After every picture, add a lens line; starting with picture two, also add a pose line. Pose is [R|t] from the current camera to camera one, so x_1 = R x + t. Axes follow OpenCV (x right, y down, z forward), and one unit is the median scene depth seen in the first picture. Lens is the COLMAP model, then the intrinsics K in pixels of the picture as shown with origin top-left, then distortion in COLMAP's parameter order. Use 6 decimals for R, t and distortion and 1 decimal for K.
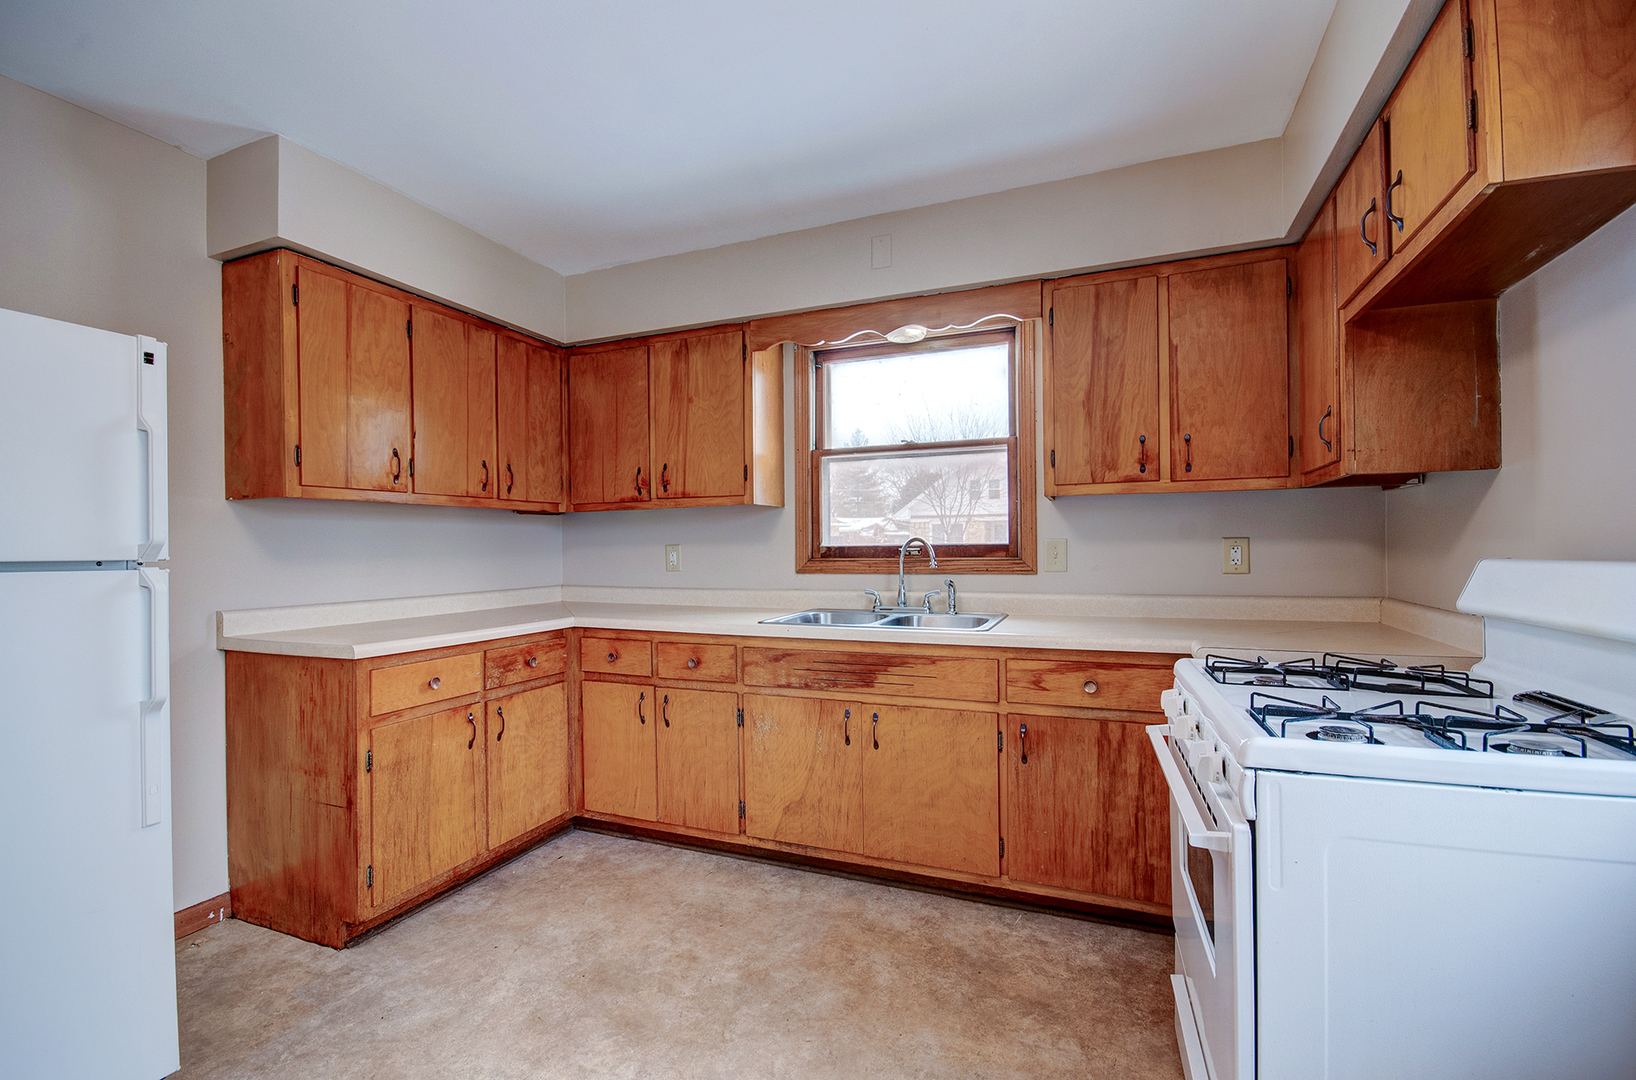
lens RADIAL K [[725.8, 0, 818.0], [0, 725.8, 540.0], [0, 0, 1]] dist [-0.008345, 0.000351]
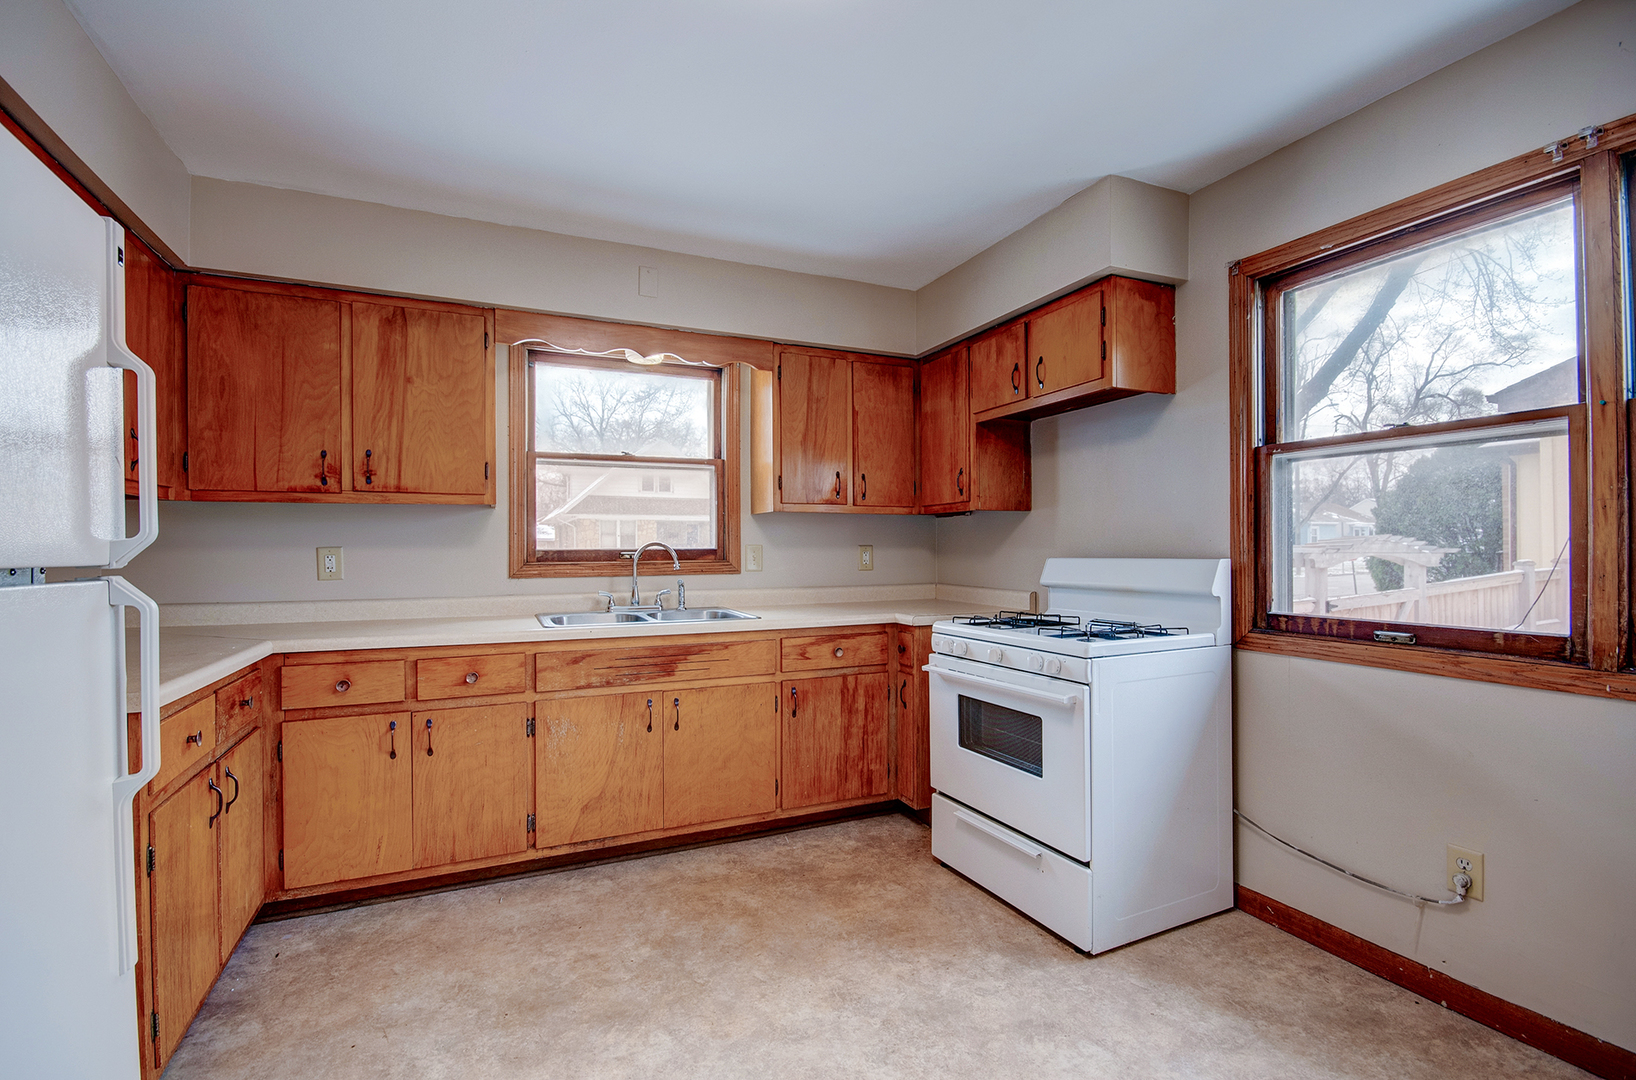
lens RADIAL K [[748.7, 0, 818.0], [0, 748.7, 540.0], [0, 0, 1]] dist [0.001075, 0.000637]
pose [[0.678746, 0.015142, 0.734217, -0.590465], [-0.009643, 0.999885, -0.011707, 0.004061], [-0.734310, 0.000866, 0.678813, 0.045178]]
